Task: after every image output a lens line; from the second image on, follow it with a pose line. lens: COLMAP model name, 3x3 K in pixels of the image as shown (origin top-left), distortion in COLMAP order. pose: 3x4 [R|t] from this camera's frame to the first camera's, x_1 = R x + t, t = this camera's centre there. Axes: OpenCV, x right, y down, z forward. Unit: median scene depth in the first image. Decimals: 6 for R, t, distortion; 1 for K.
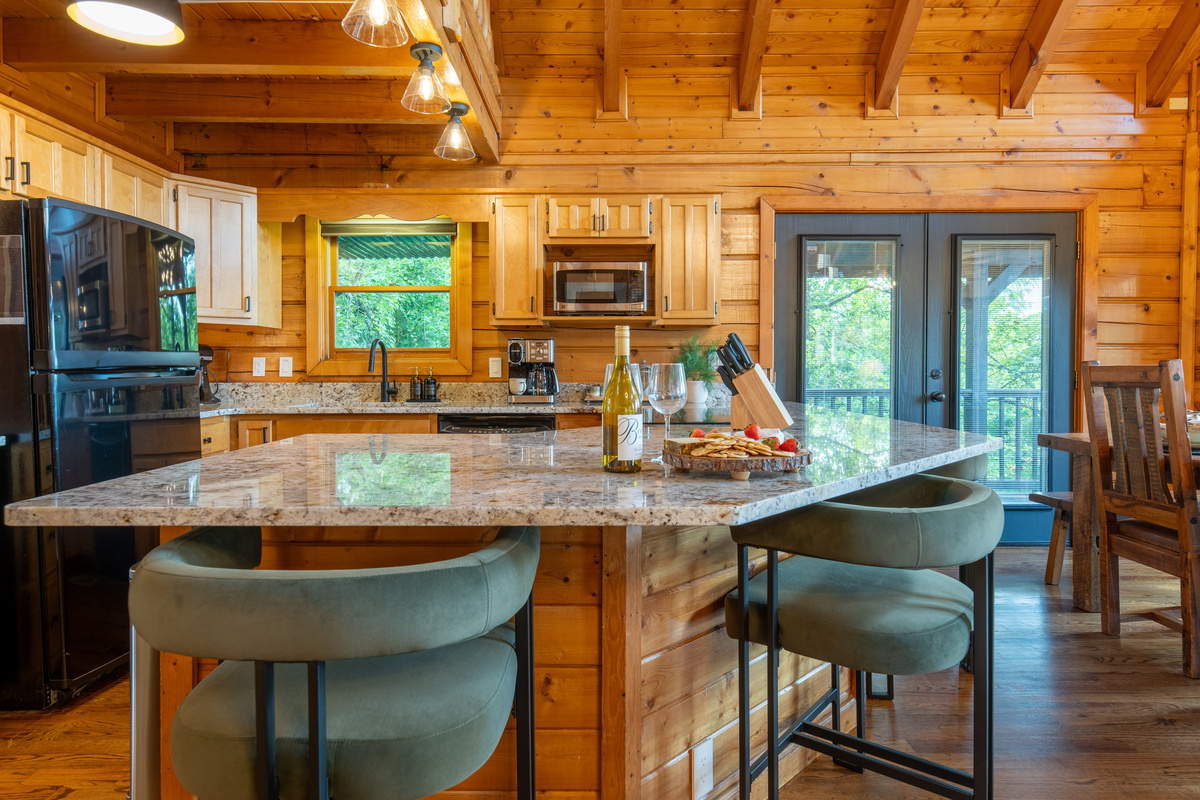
lens RADIAL K [[700.7, 0, 597.7], [0, 700.7, 390.5], [0, 0, 1]] dist [-0.004375, -0.003130]
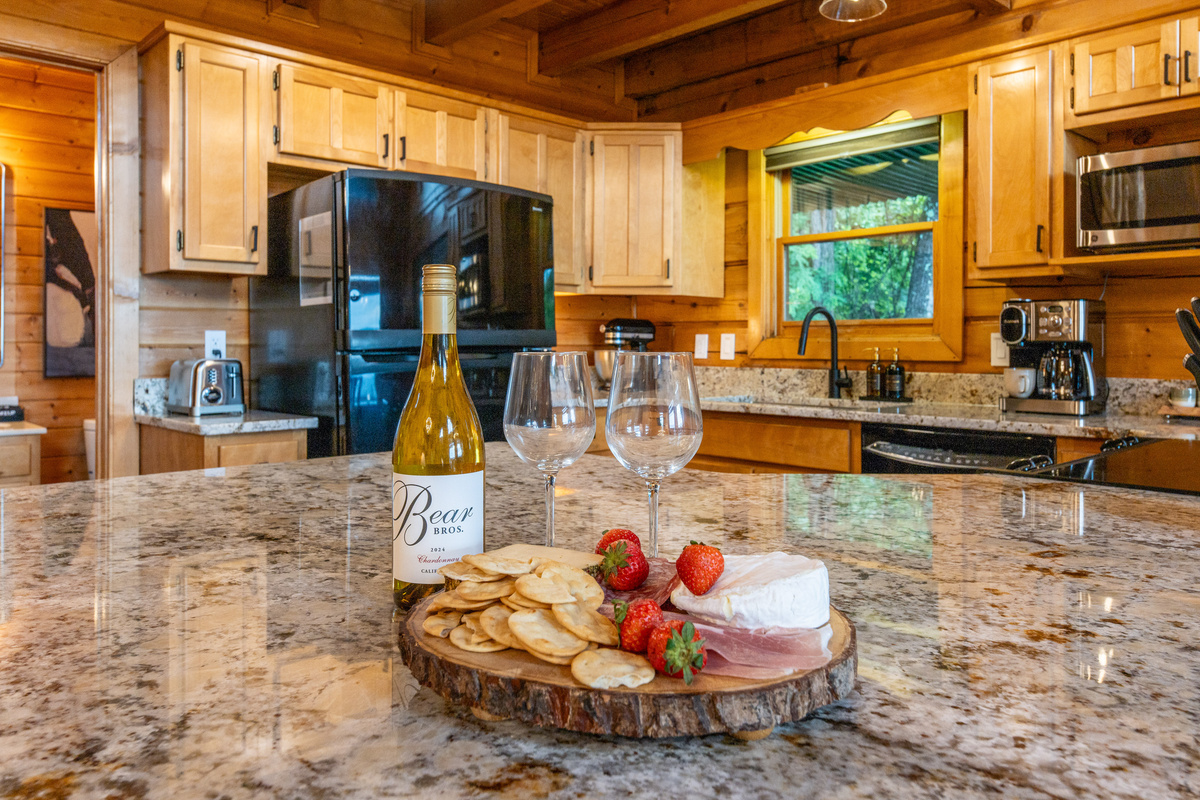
lens RADIAL K [[877.6, 0, 592.1], [0, 877.6, 344.0], [0, 0, 1]] dist [0.007128, -0.007098]
pose [[0.679800, 0.002177, -0.733394, 0.175972], [-0.027108, 0.999387, -0.022160, -0.012101], [0.732896, 0.034945, 0.679442, 0.250011]]
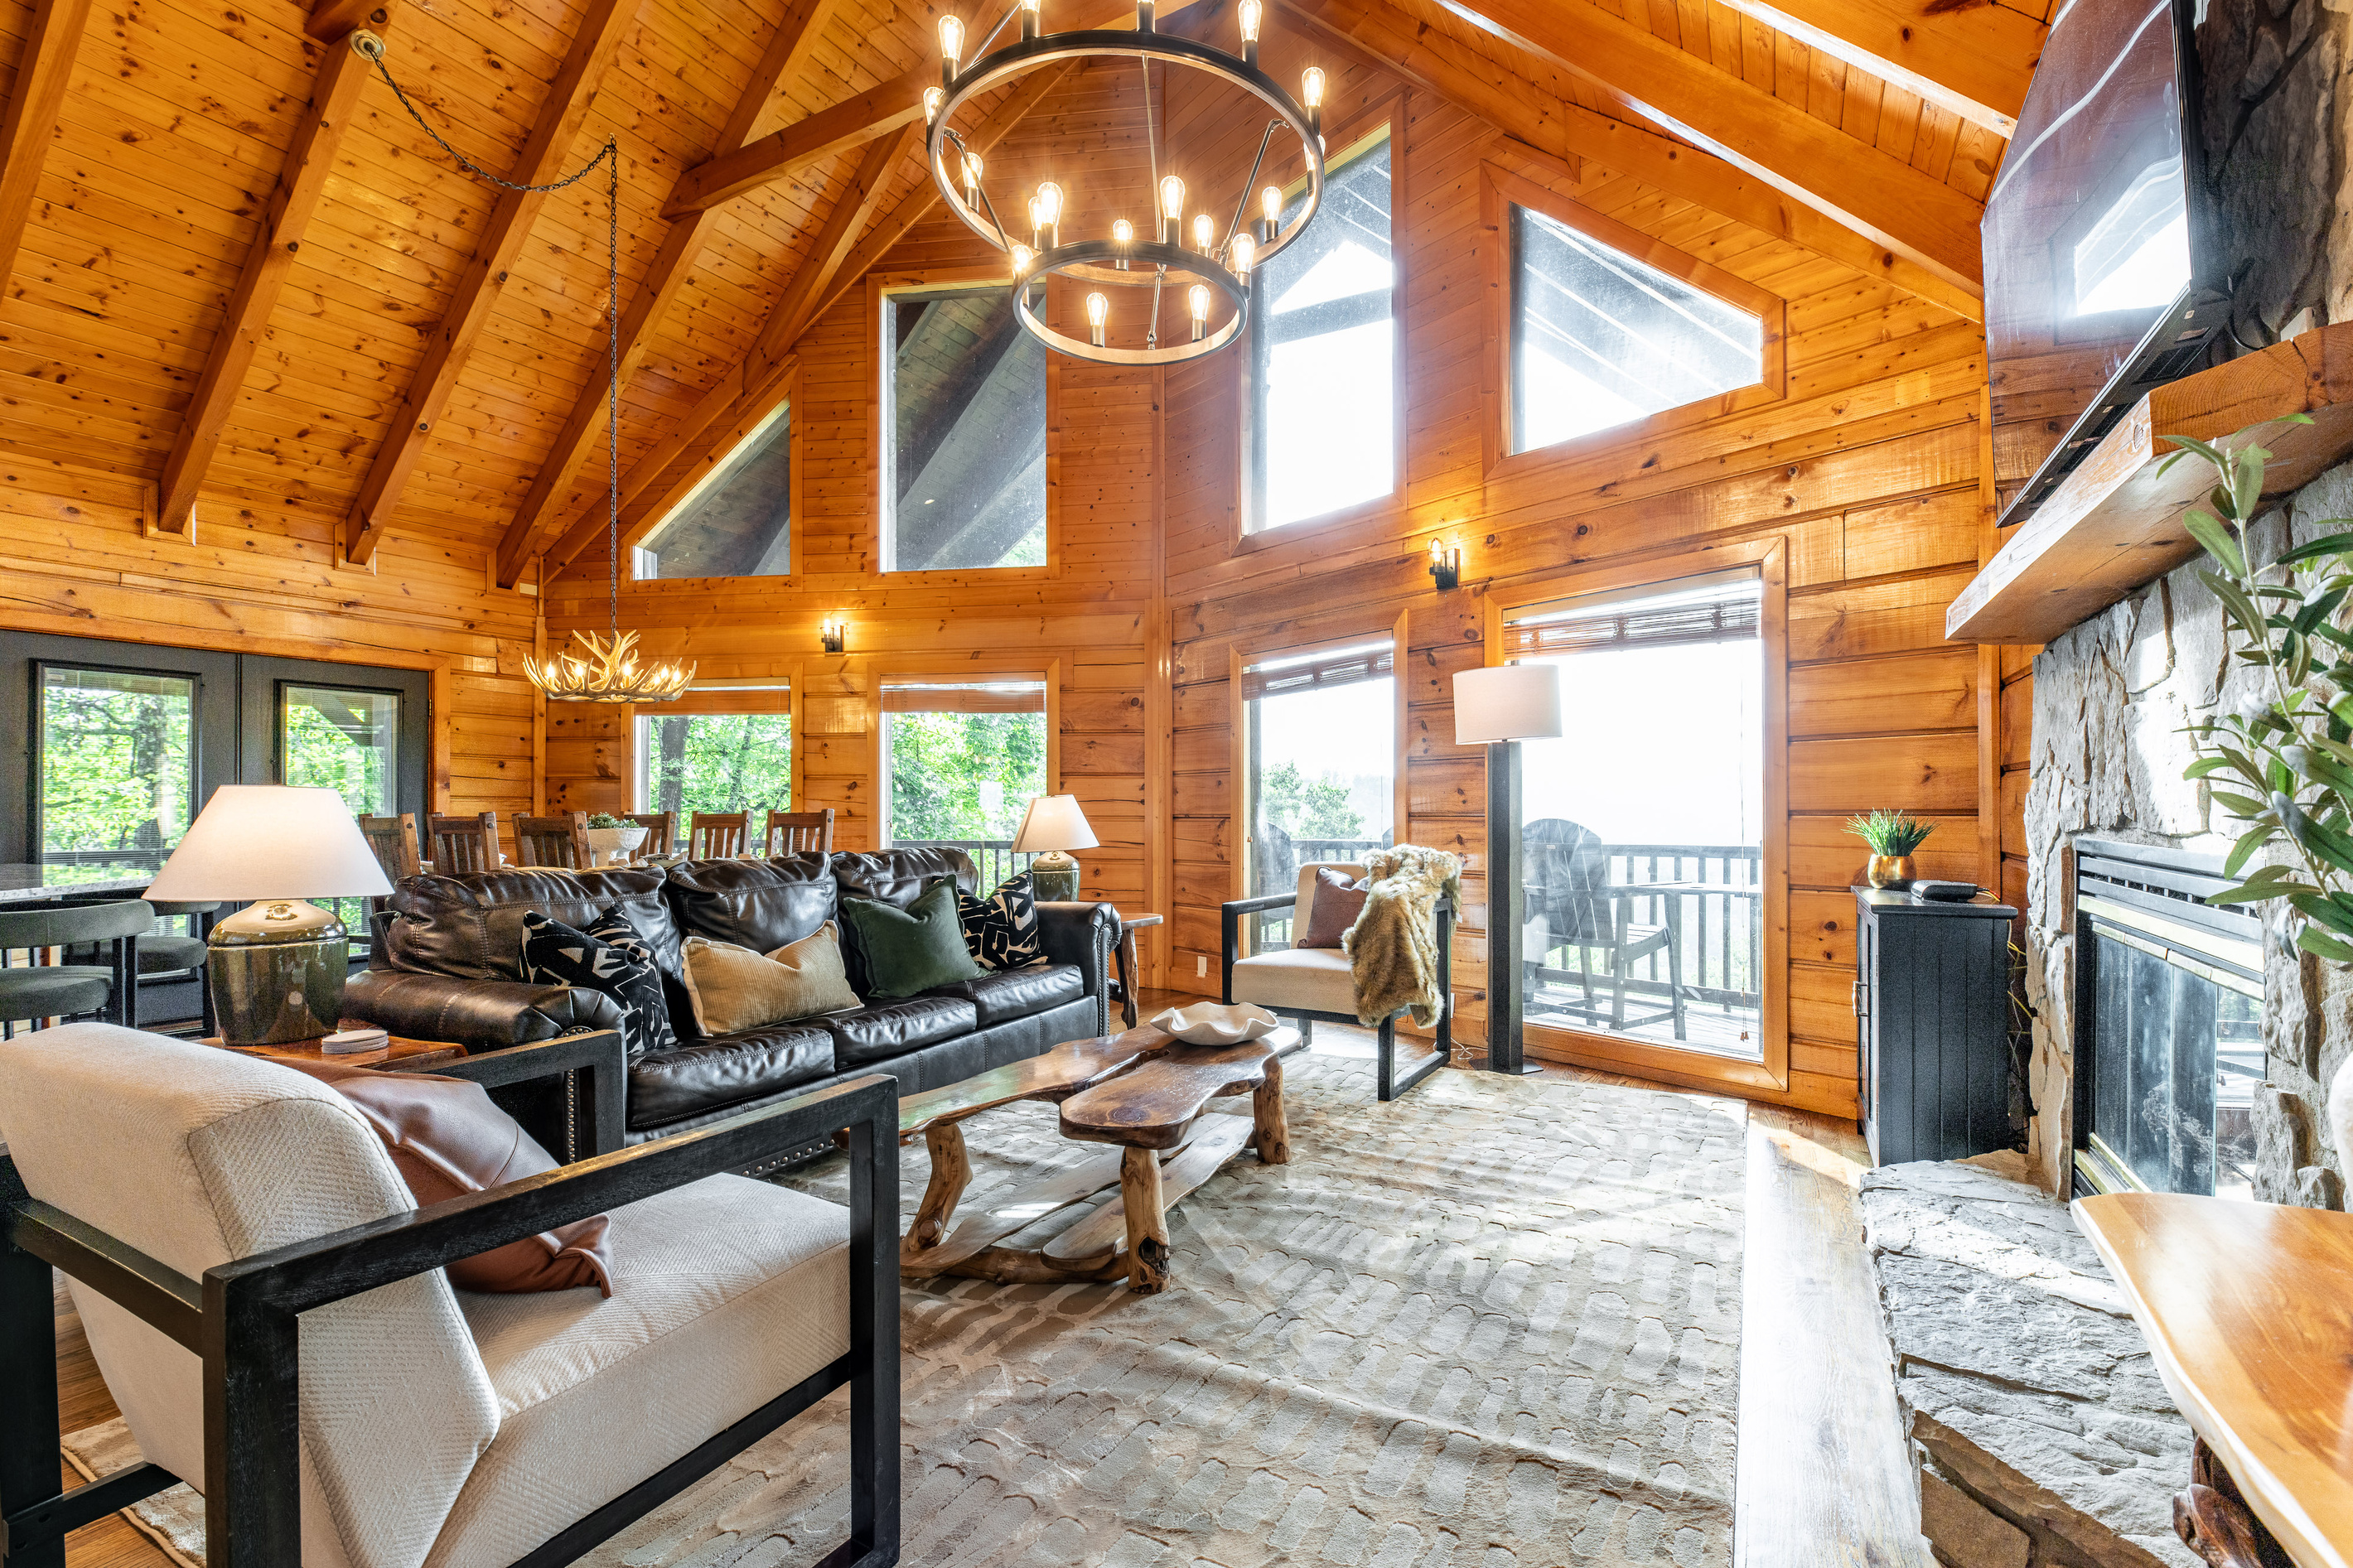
lens RADIAL K [[1014.9, 0, 1222.4], [0, 1014.9, 806.5], [0, 0, 1]] dist [-0.000304, 0.000117]
pose [[0.473196, 0.004080, 0.880948, -0.099292], [0.026271, 0.999479, -0.018740, 0.009526], [-0.880565, 0.032011, 0.472842, -0.787583]]
